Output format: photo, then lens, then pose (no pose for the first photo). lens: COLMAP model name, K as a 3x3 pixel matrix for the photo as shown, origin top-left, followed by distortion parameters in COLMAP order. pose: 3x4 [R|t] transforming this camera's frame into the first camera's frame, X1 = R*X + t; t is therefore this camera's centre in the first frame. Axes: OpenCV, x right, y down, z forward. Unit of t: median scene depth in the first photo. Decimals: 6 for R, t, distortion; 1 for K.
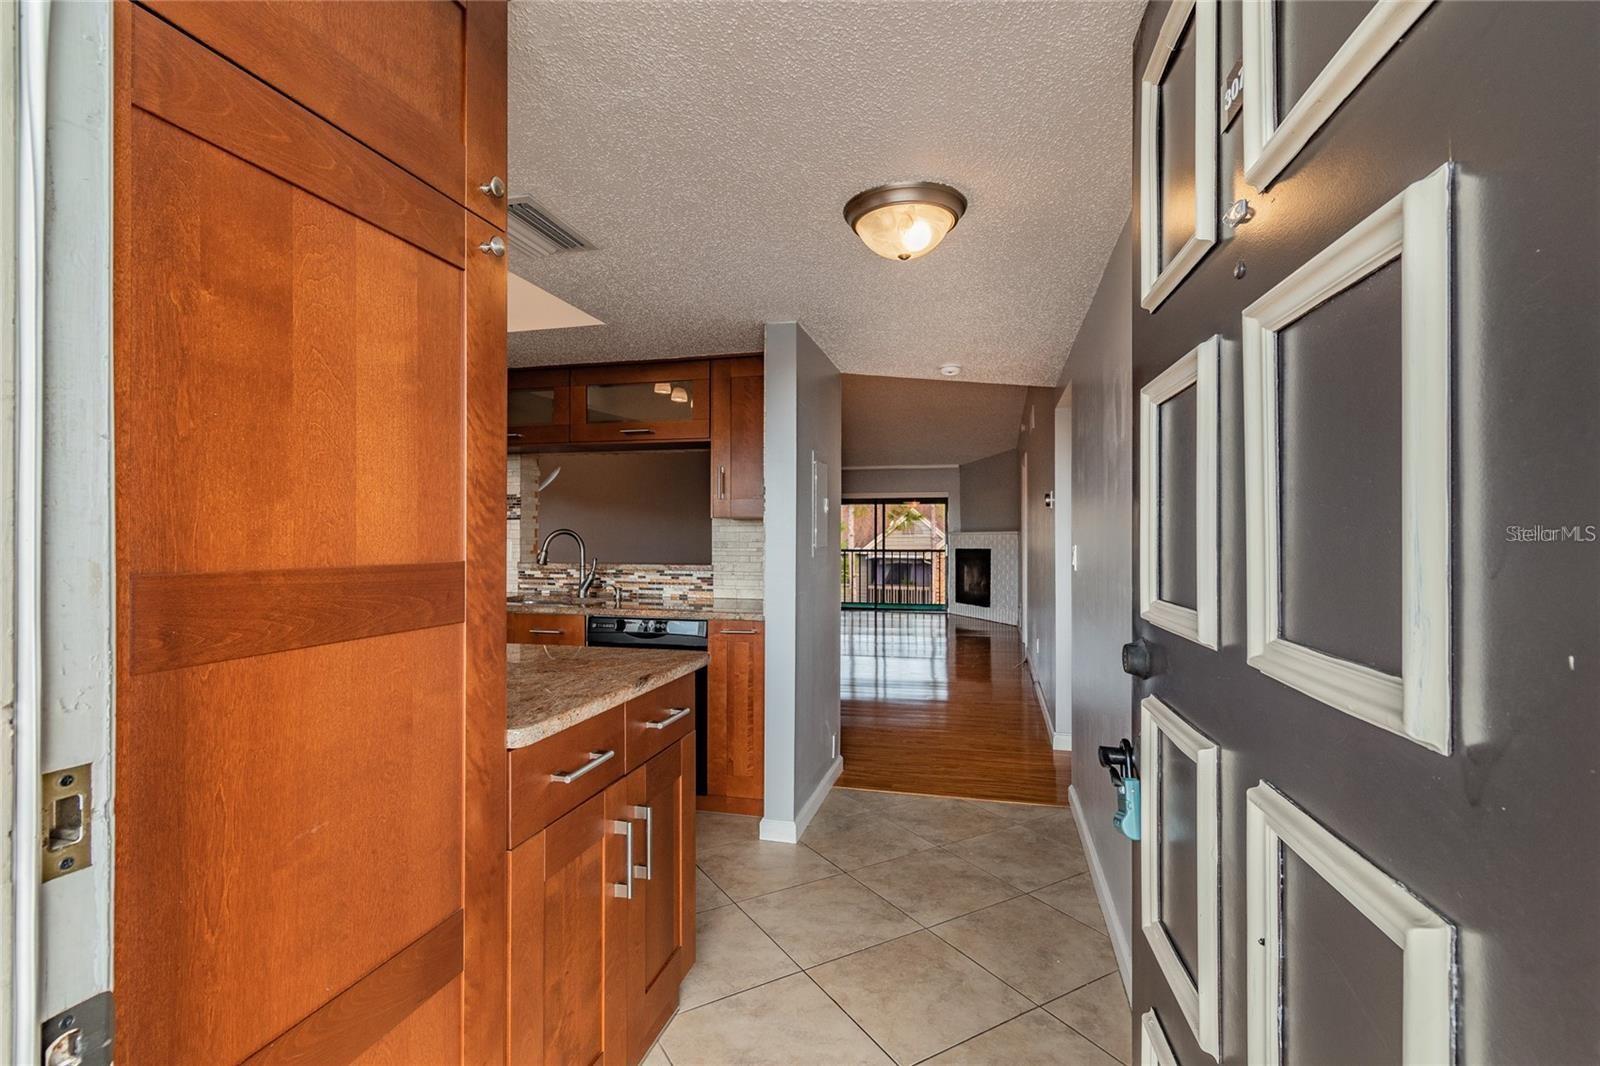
lens RADIAL K [[720.9, 0, 799.0], [0, 720.9, 533.1], [0, 0, 1]] dist [0.003205, -0.000372]
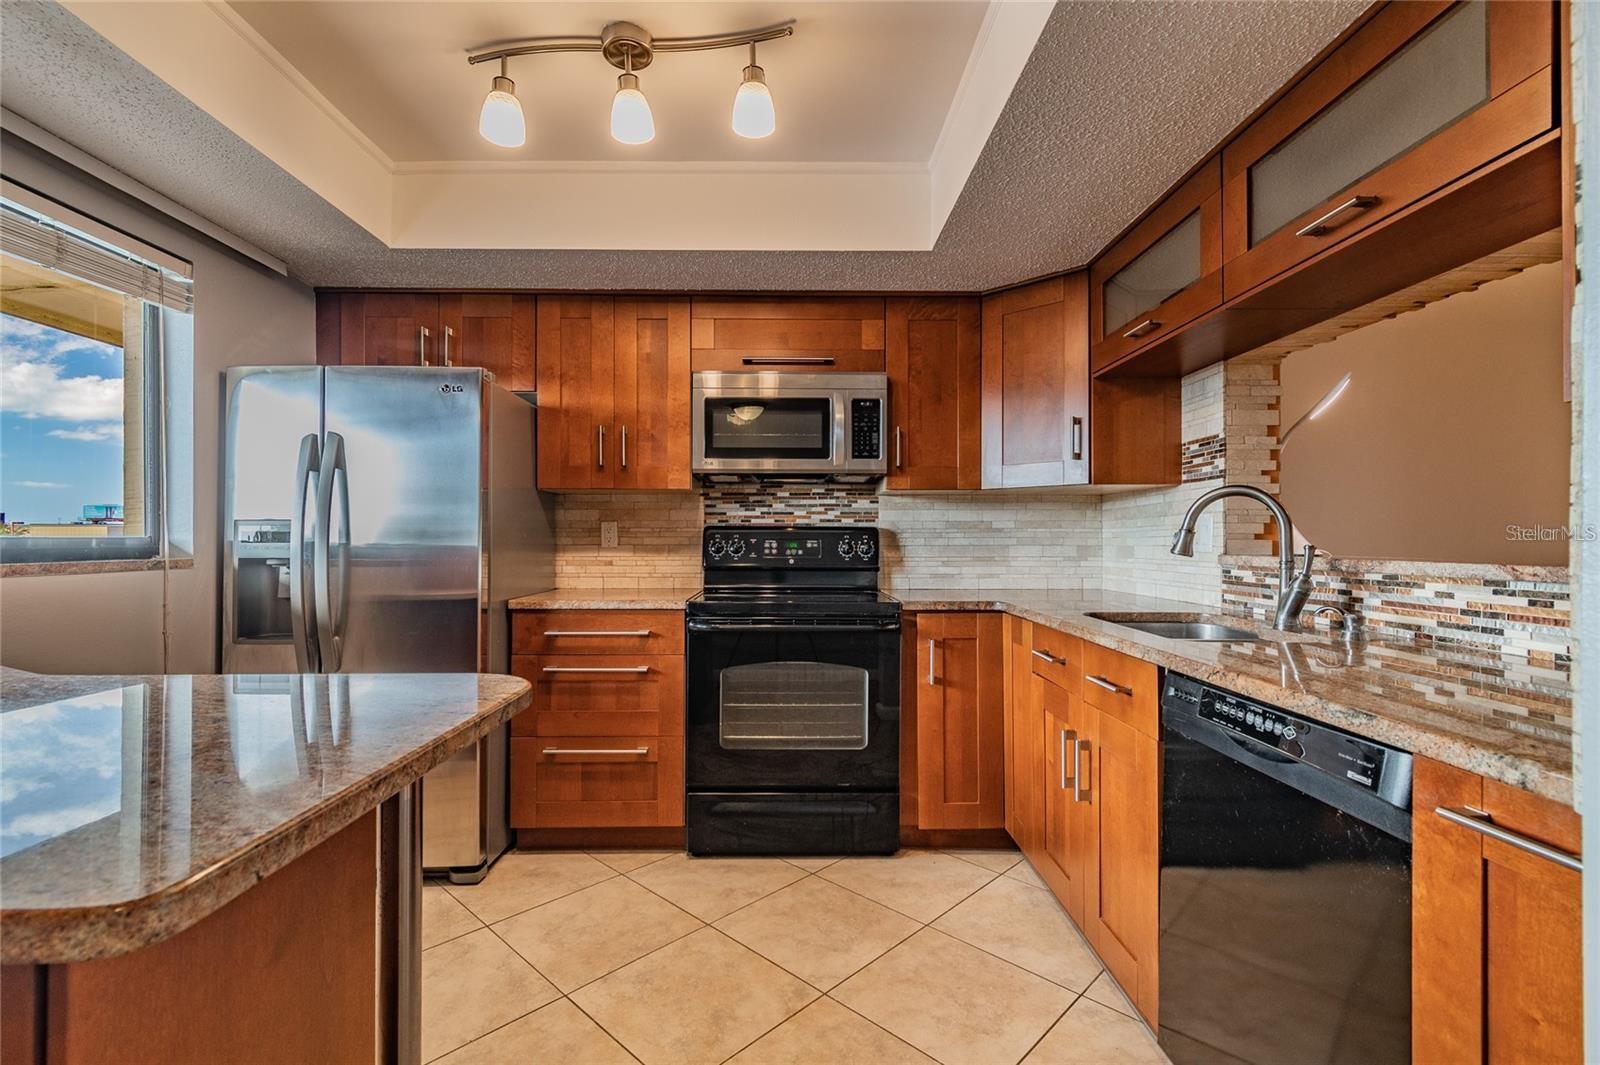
lens RADIAL K [[720.9, 0, 792.5], [0, 720.9, 538.2], [0, 0, 1]] dist [0.003205, -0.000372]
pose [[0.275736, -0.003157, -0.961228, 0.061293], [0.004357, 0.999988, -0.002034, 0.029668], [0.961223, -0.003627, 0.275747, 0.556925]]
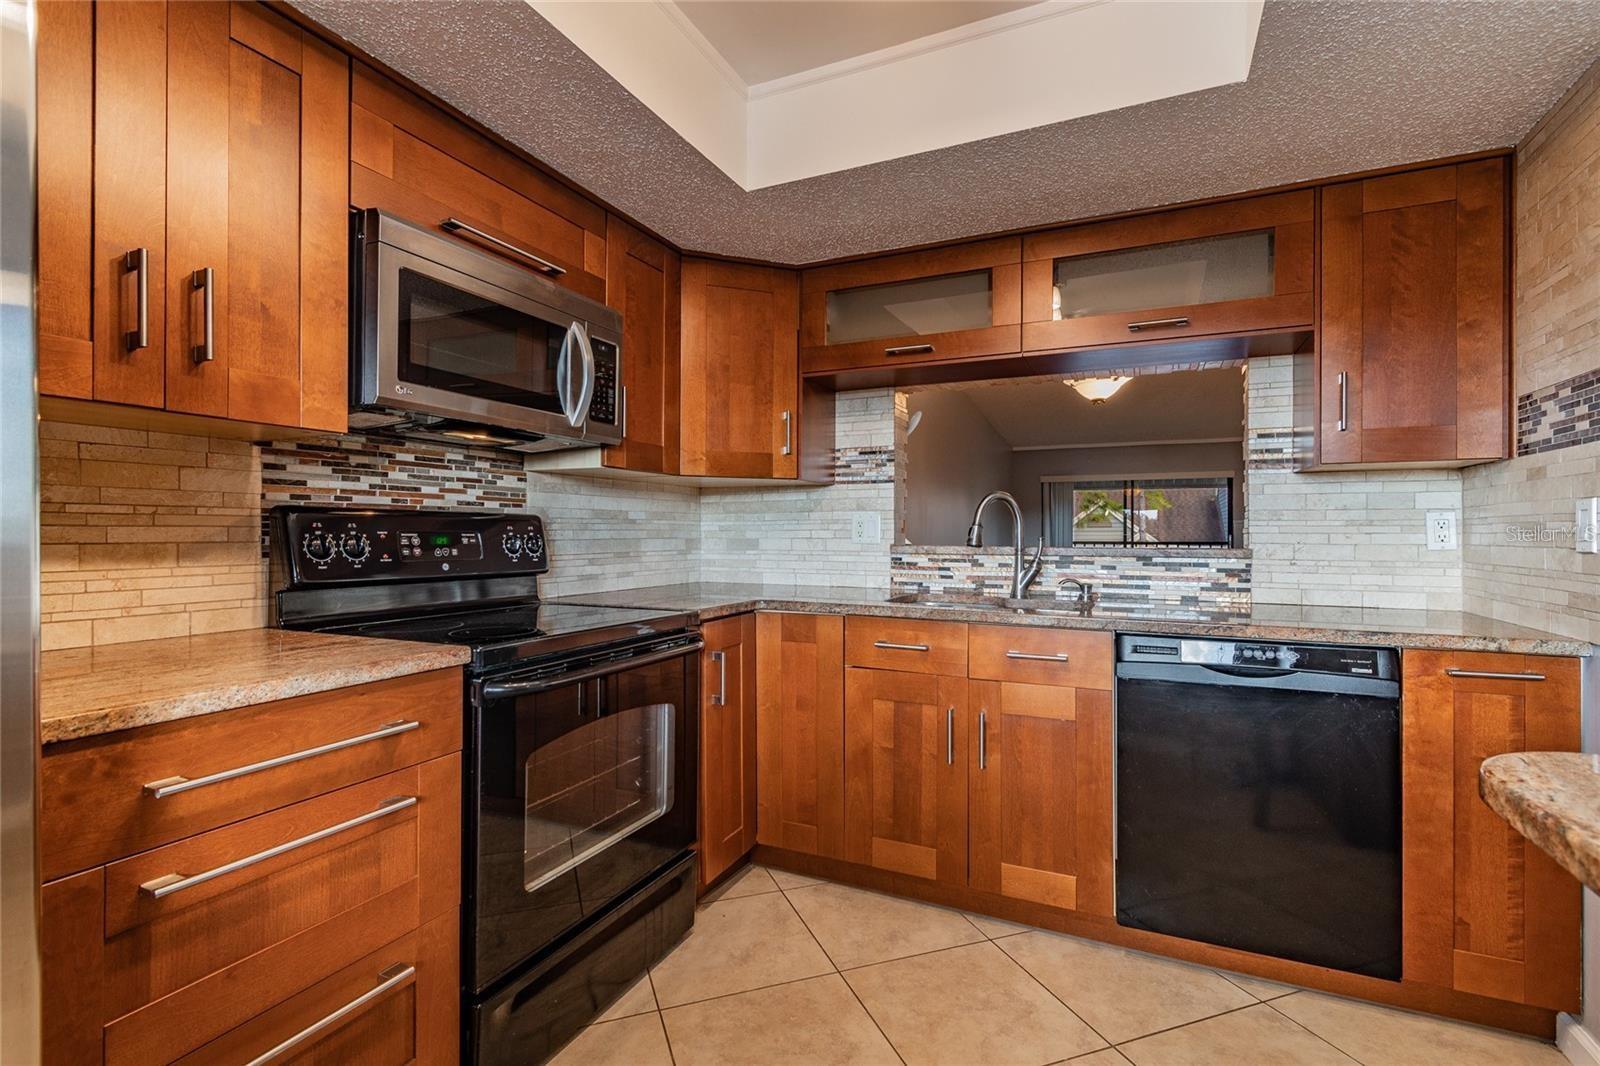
lens RADIAL K [[720.9, 0, 801.4], [0, 720.9, 530.8], [0, 0, 1]] dist [0.003205, -0.000372]
pose [[0.985052, 0.001235, -0.172252, -0.377346], [-0.000853, 0.999997, 0.002289, 0.027475], [0.172254, -0.002108, 0.985050, 0.327898]]
